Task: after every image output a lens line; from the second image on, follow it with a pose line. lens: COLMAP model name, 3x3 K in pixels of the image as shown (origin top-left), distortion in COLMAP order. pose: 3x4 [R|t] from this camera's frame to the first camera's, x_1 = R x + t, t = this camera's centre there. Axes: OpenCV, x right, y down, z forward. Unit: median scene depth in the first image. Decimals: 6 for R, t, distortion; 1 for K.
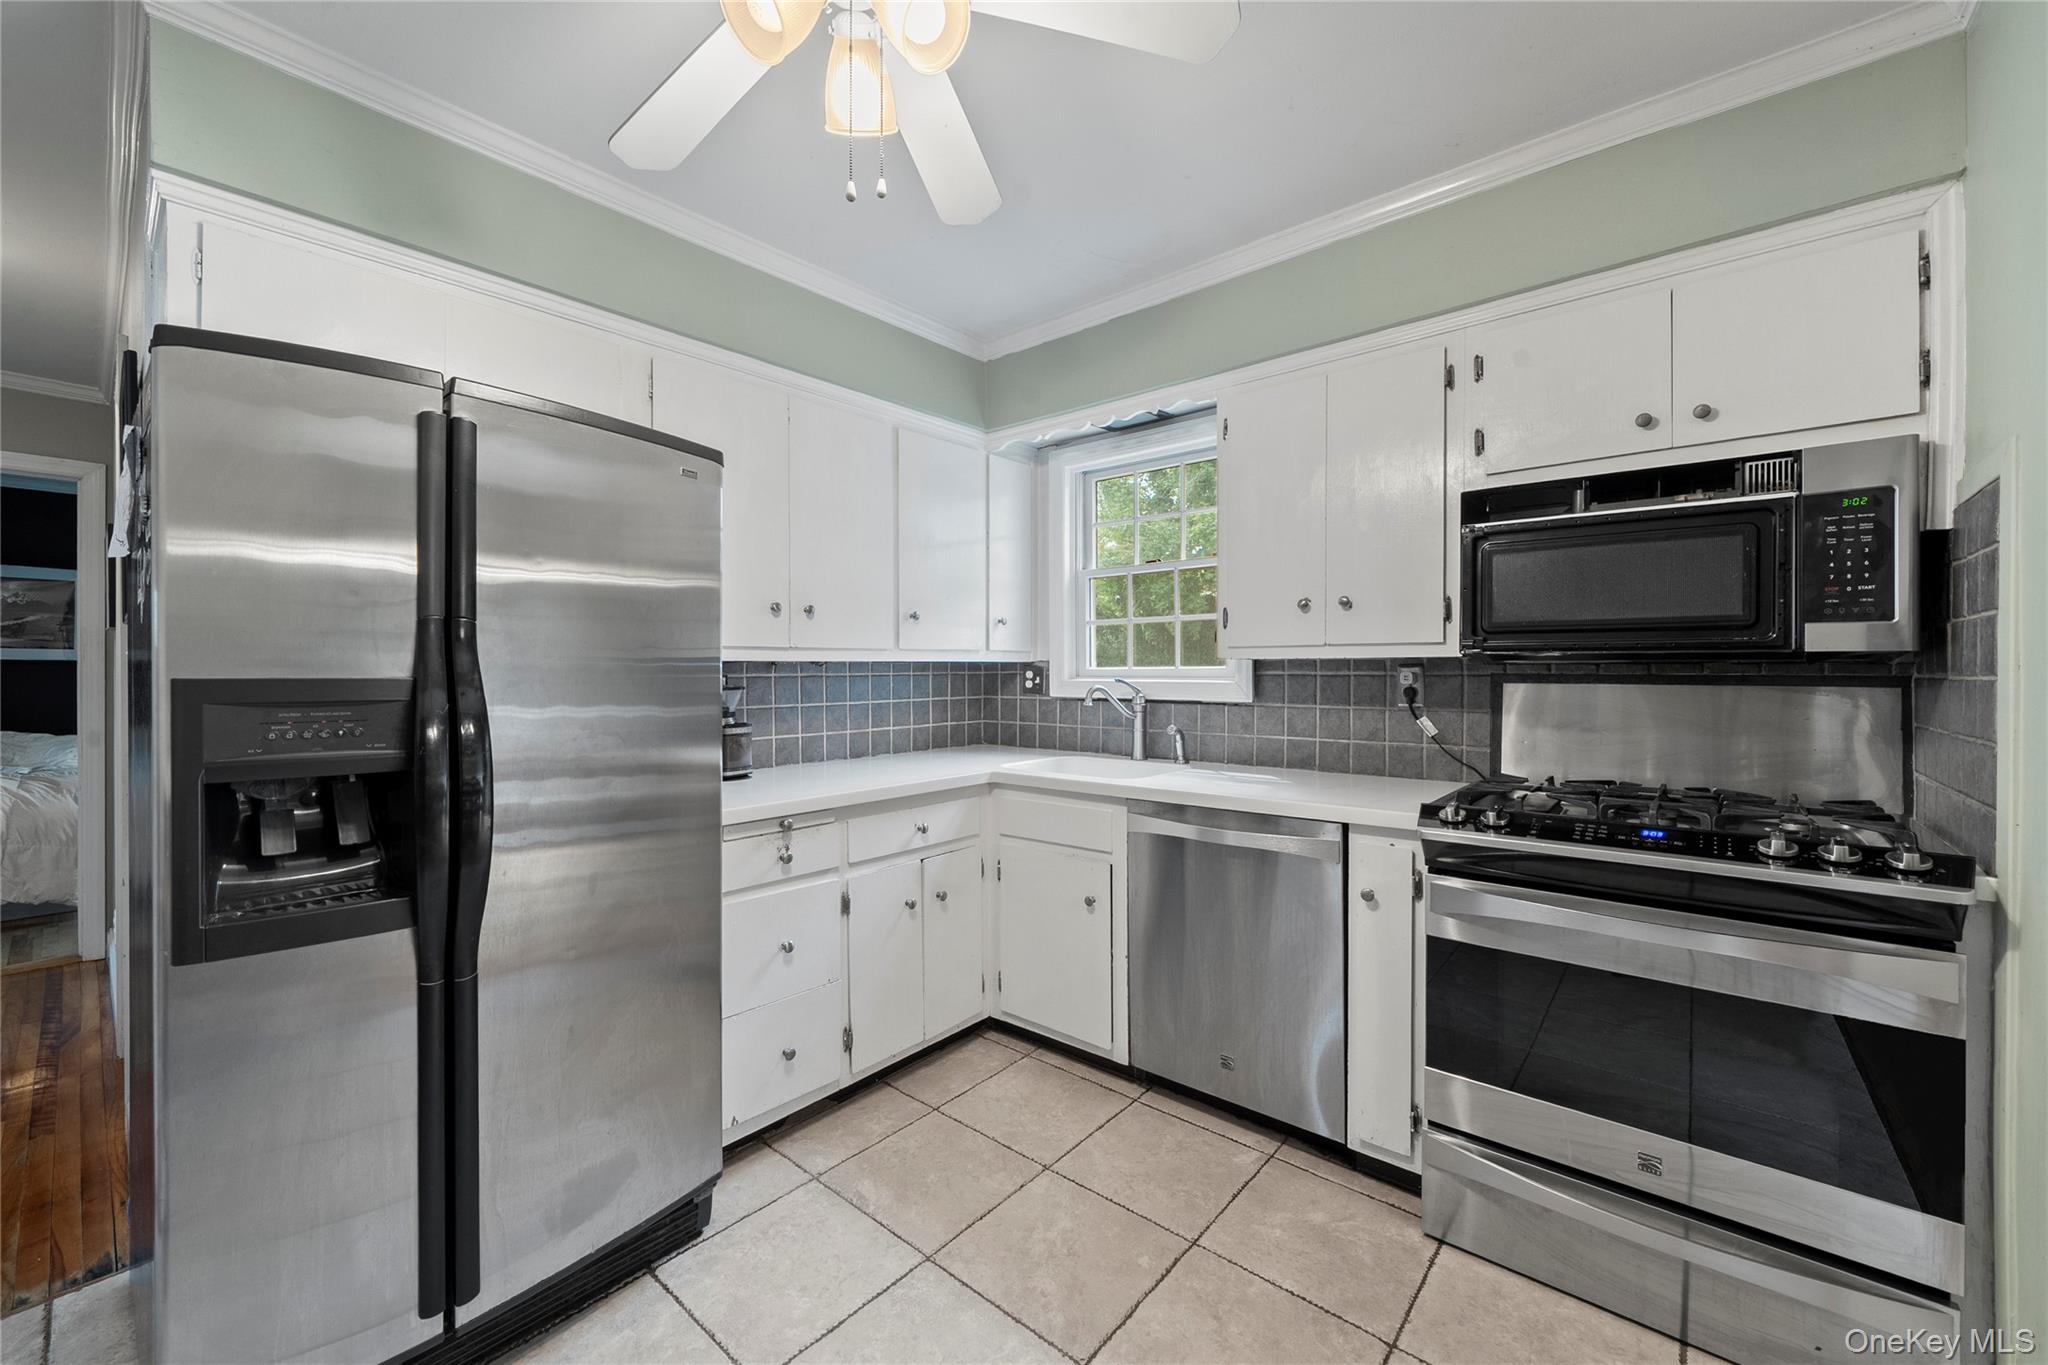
lens RADIAL K [[809.8, 0, 1011.9], [0, 809.8, 672.7], [0, 0, 1]] dist [-0.003234, 0.000284]
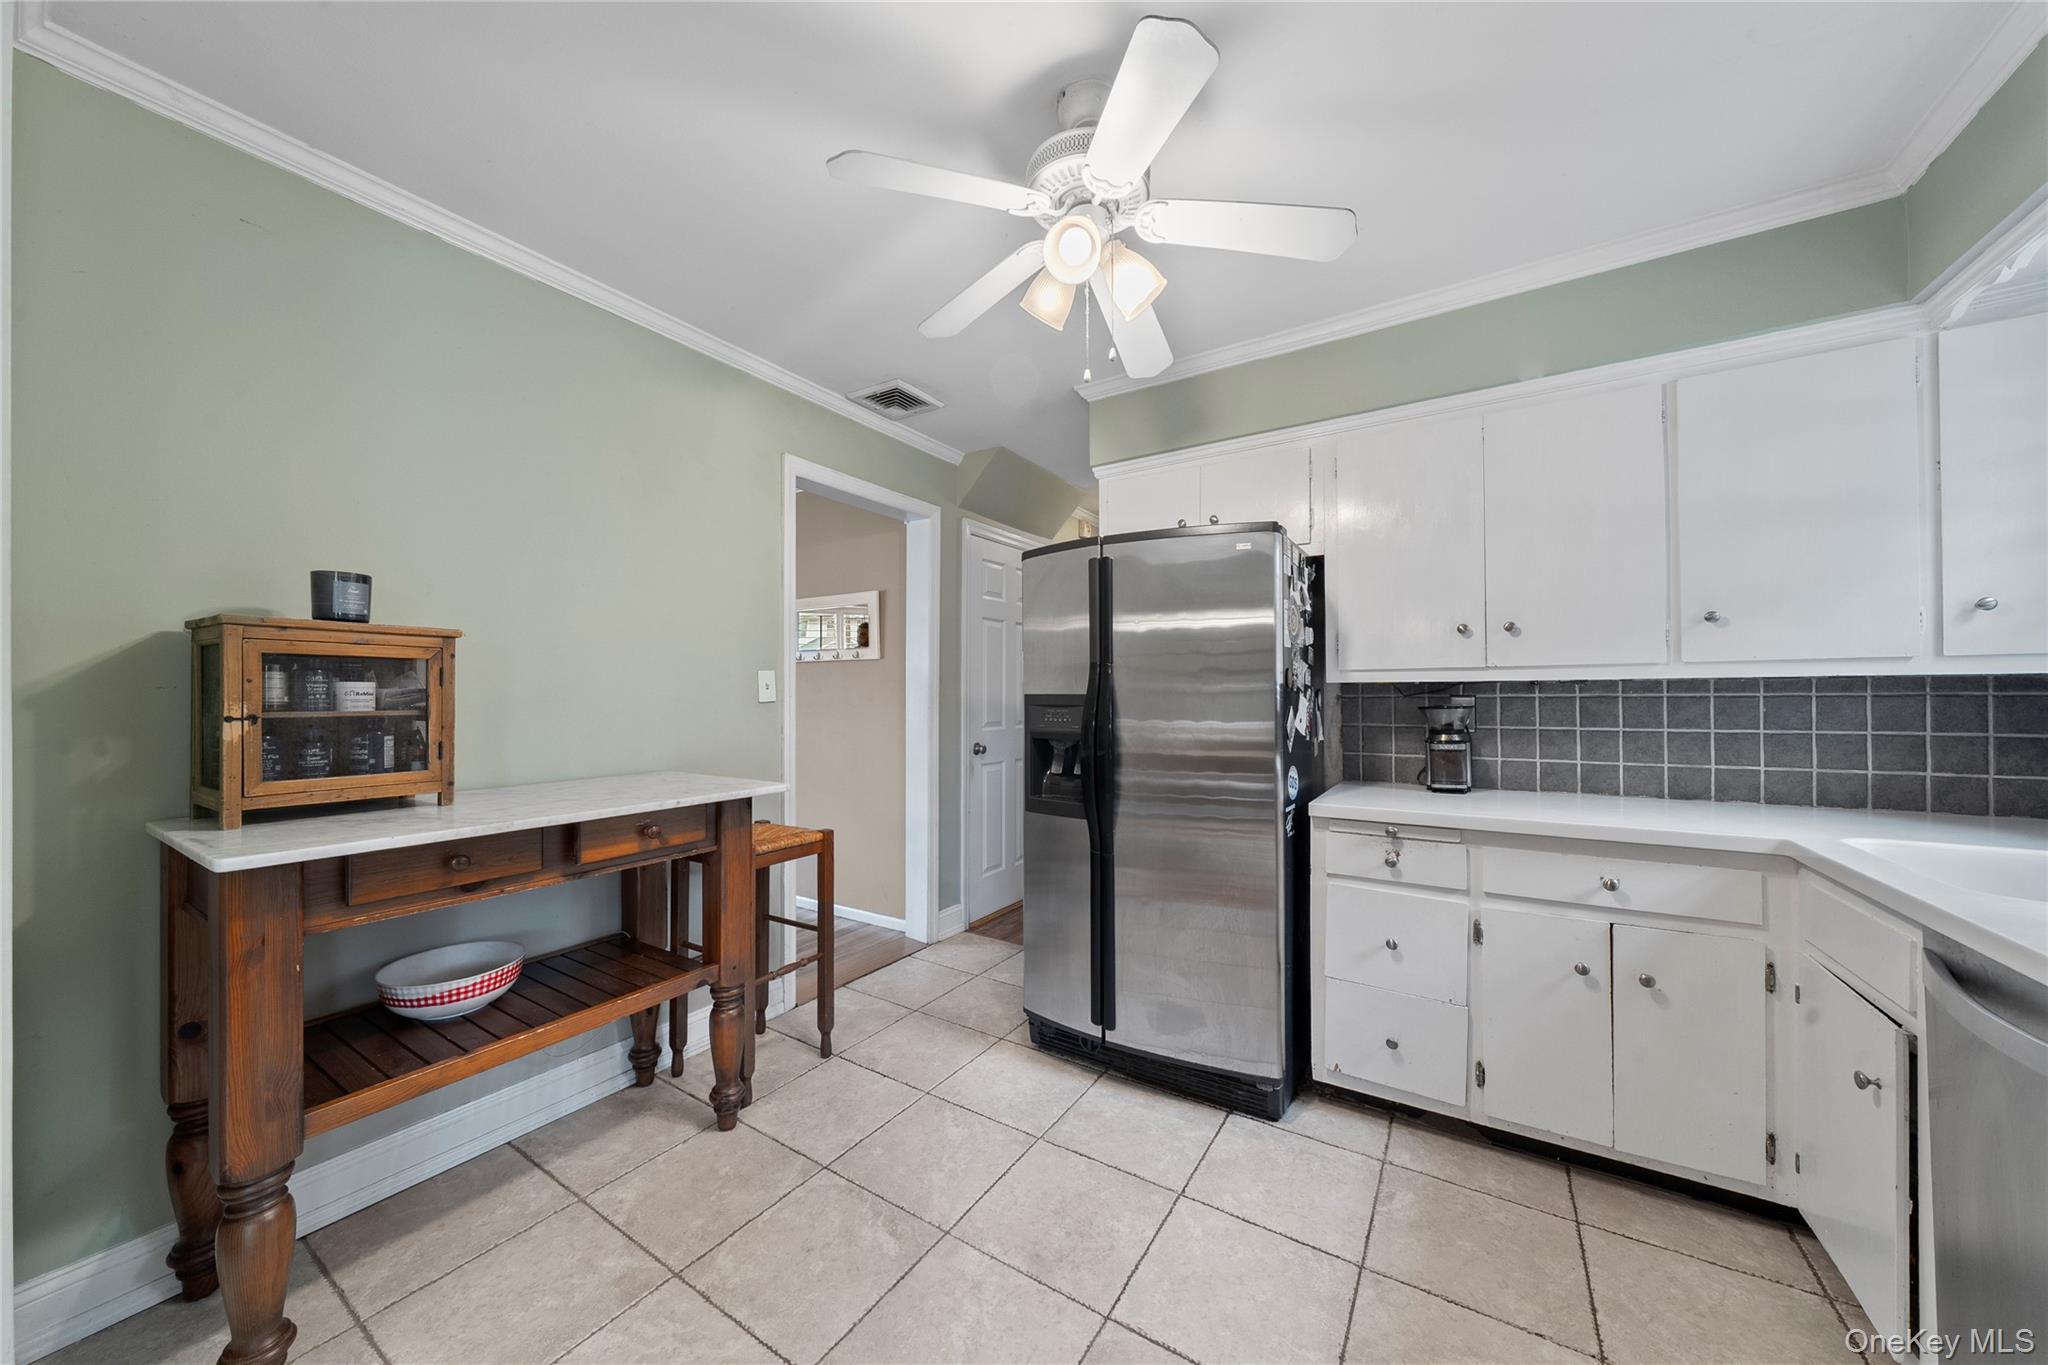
lens RADIAL K [[699.2, 0, 1016.7], [0, 699.2, 688.3], [0, 0, 1]] dist [-0.006348, -0.000118]
pose [[0.133528, -0.009286, -0.991002, 0.533565], [-0.002196, 0.999951, -0.009666, 0.004566], [0.991043, 0.003466, 0.133501, 0.338830]]
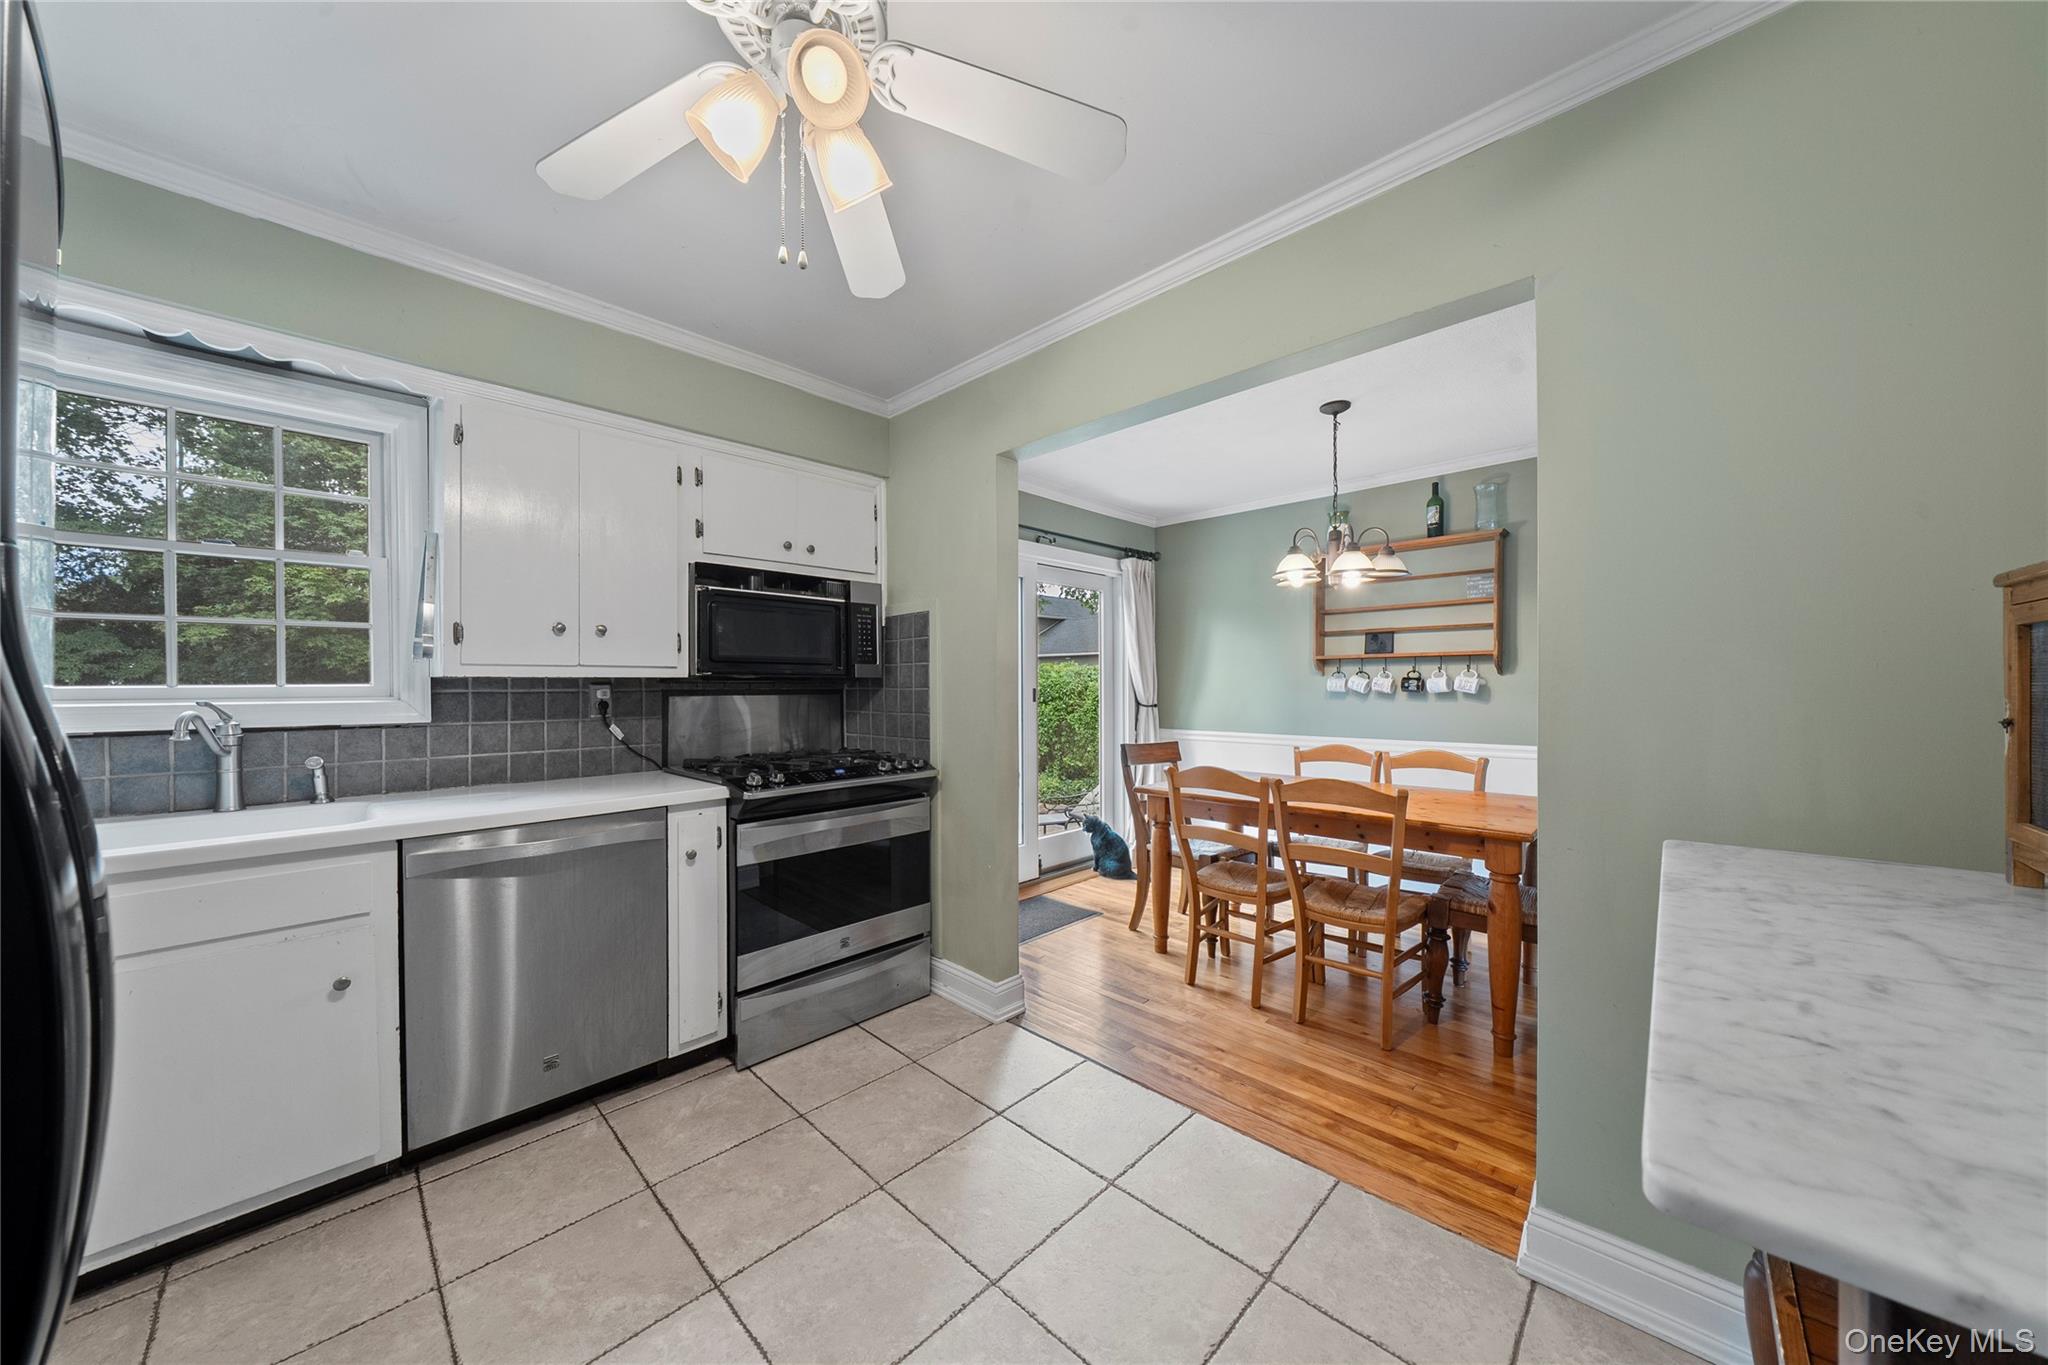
lens RADIAL K [[699.2, 0, 1025.9], [0, 699.2, 686.0], [0, 0, 1]] dist [-0.006348, -0.000118]
pose [[0.053987, -0.002164, 0.998539, -0.559704], [0.007577, 0.999970, 0.001758, -0.002429], [-0.998513, 0.007471, 0.054002, 0.313012]]
